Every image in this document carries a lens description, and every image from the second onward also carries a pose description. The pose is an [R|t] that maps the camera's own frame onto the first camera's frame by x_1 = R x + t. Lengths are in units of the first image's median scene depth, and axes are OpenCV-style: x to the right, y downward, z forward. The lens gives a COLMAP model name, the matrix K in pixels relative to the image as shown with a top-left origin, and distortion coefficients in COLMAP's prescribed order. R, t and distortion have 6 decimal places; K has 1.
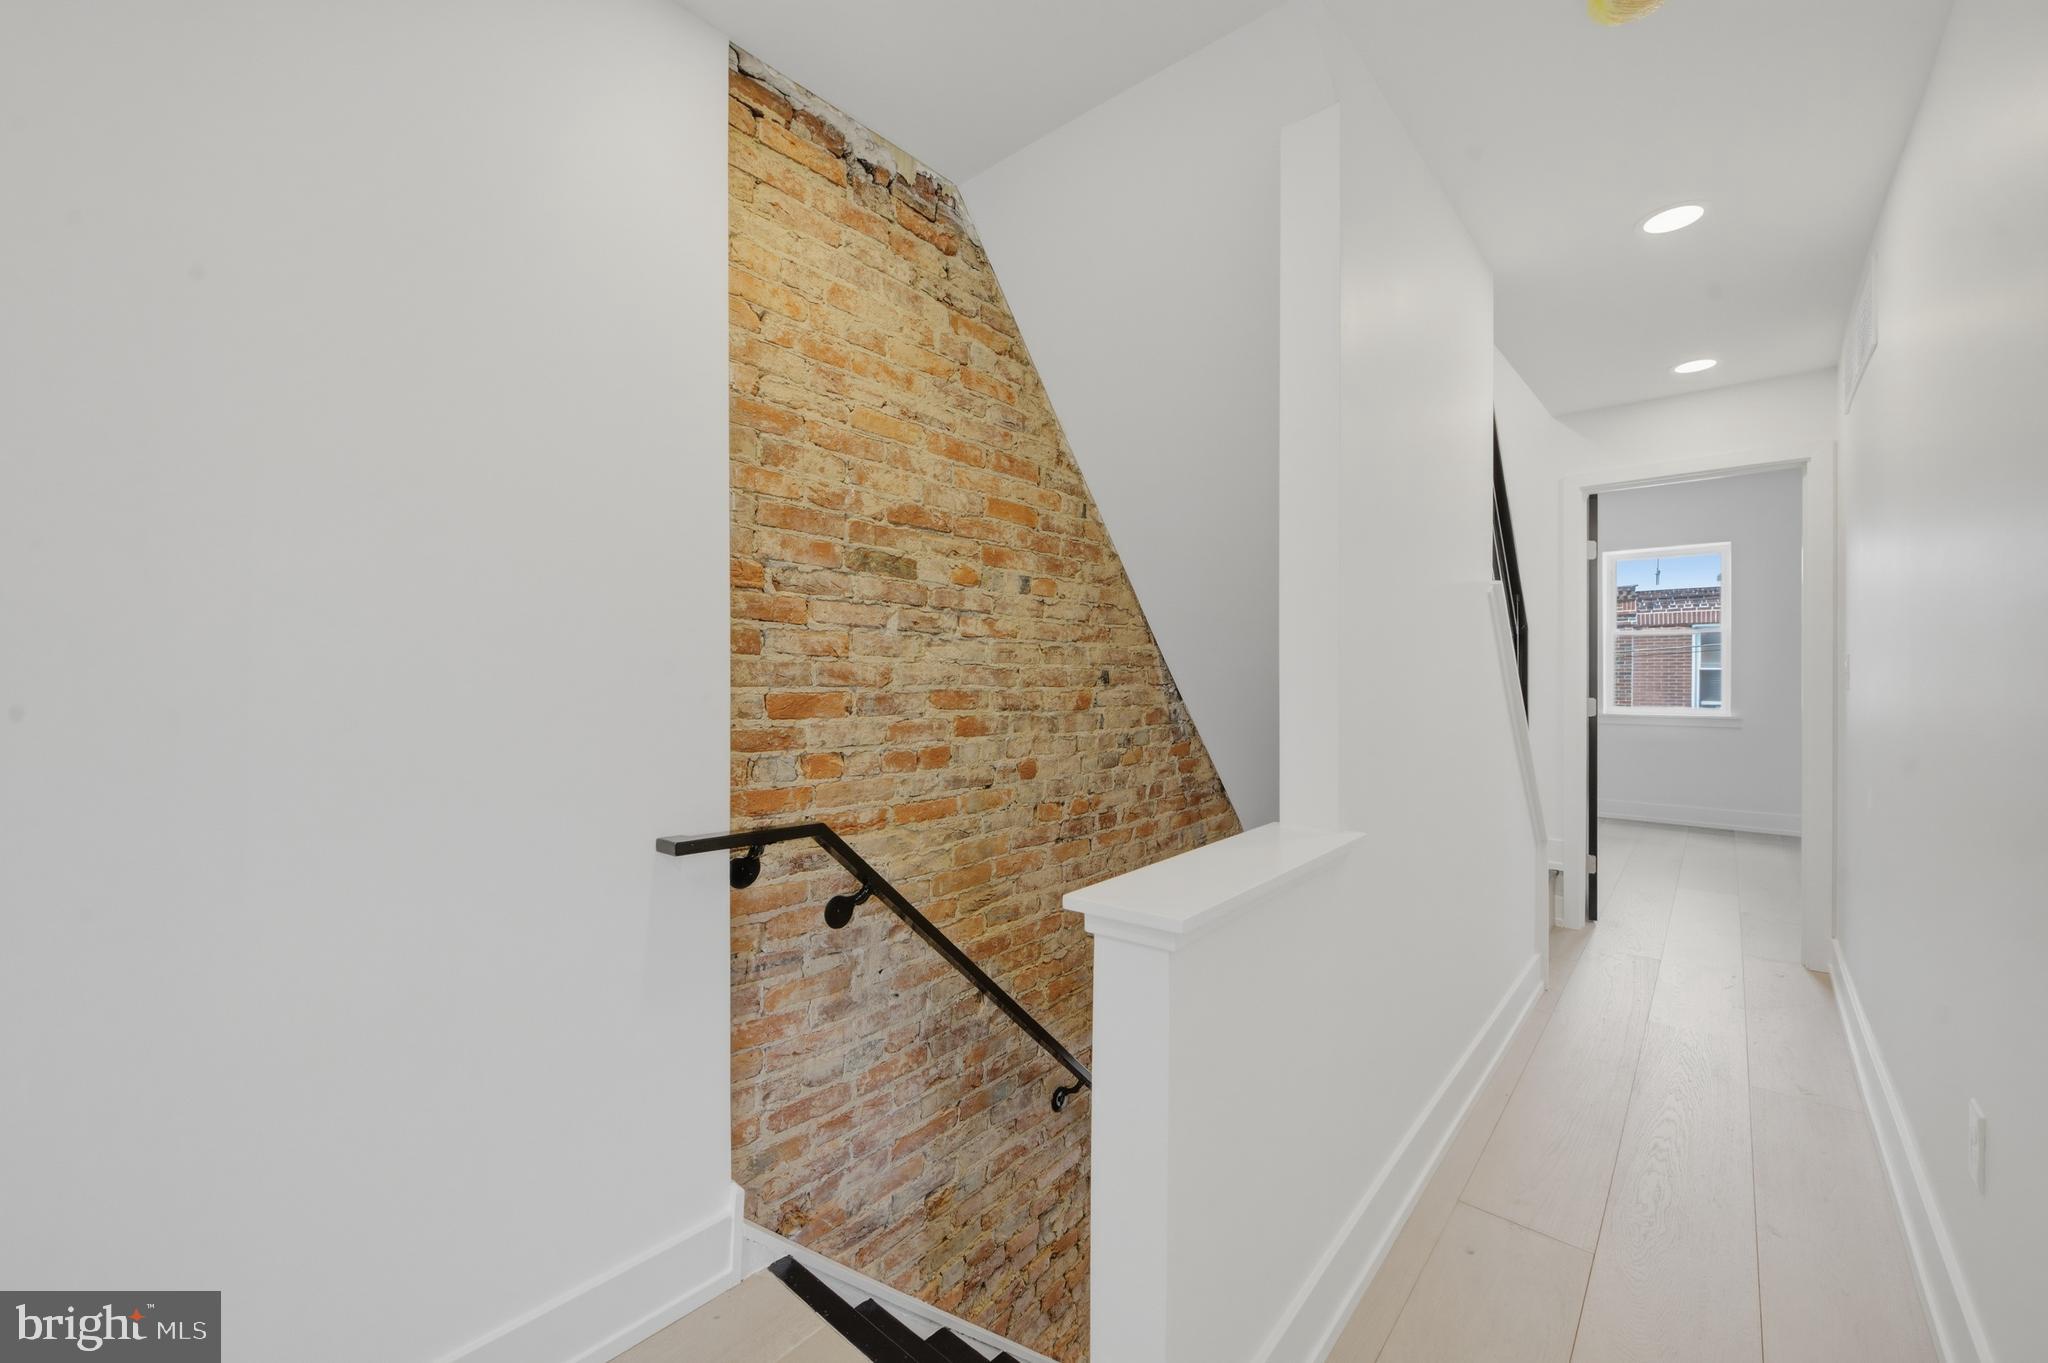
lens RADIAL K [[821.7, 0, 1020.6], [0, 821.7, 684.4], [0, 0, 1]] dist [0.001468, -0.003087]
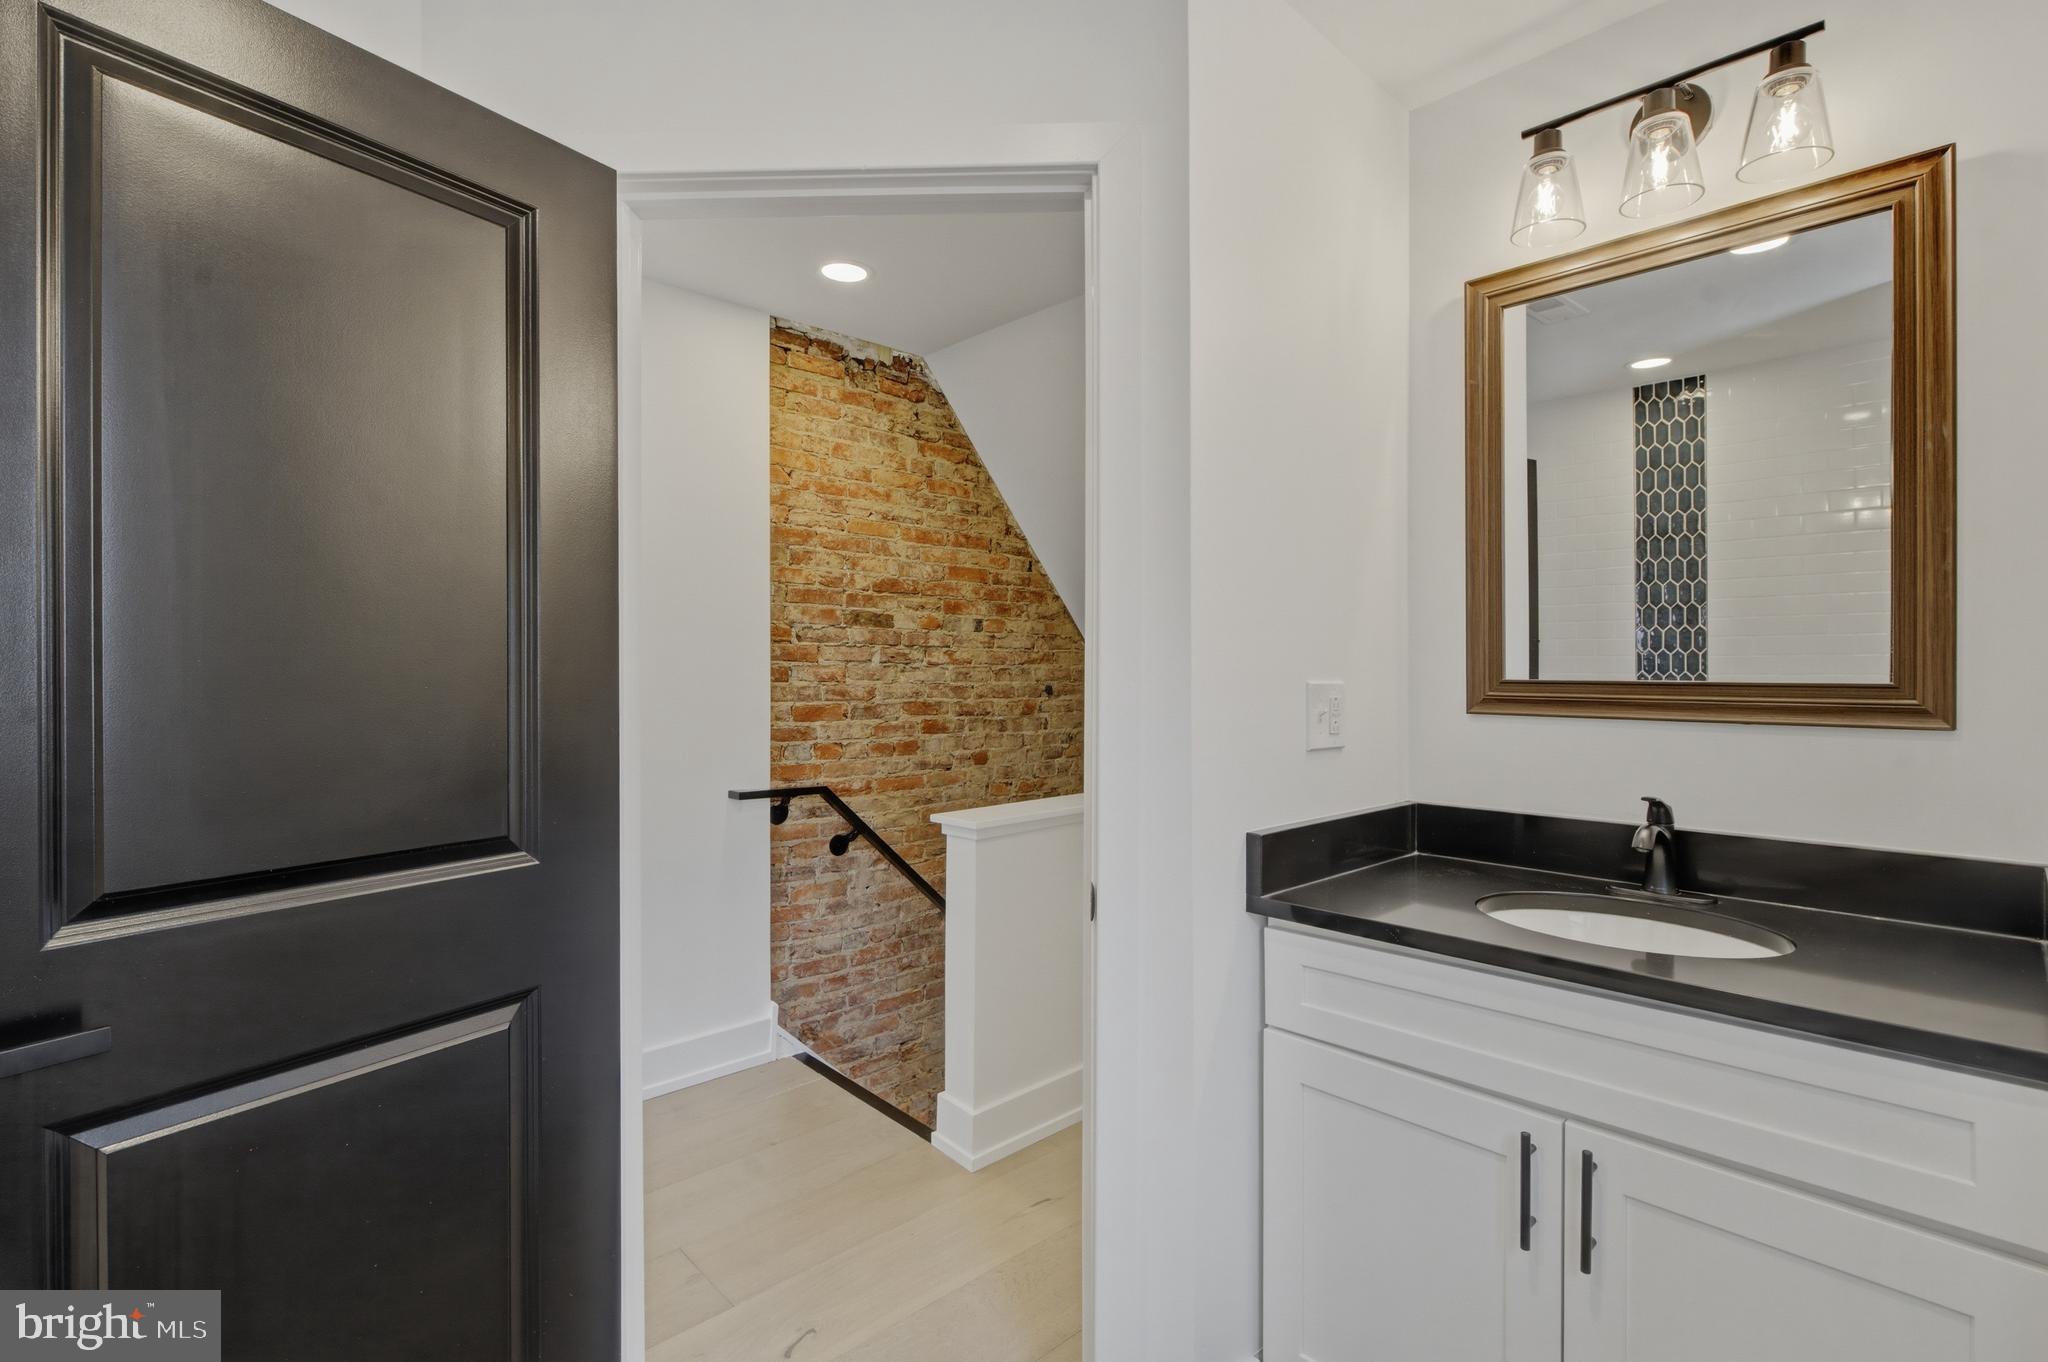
lens RADIAL K [[992.5, 0, 1026.8], [0, 992.5, 673.9], [0, 0, 1]] dist [-0.003247, -0.000018]
pose [[0.994794, 0.000934, -0.101901, 0.322142], [-0.001026, 0.999999, -0.000848, -0.046630], [0.101900, 0.000948, 0.994794, -0.828781]]
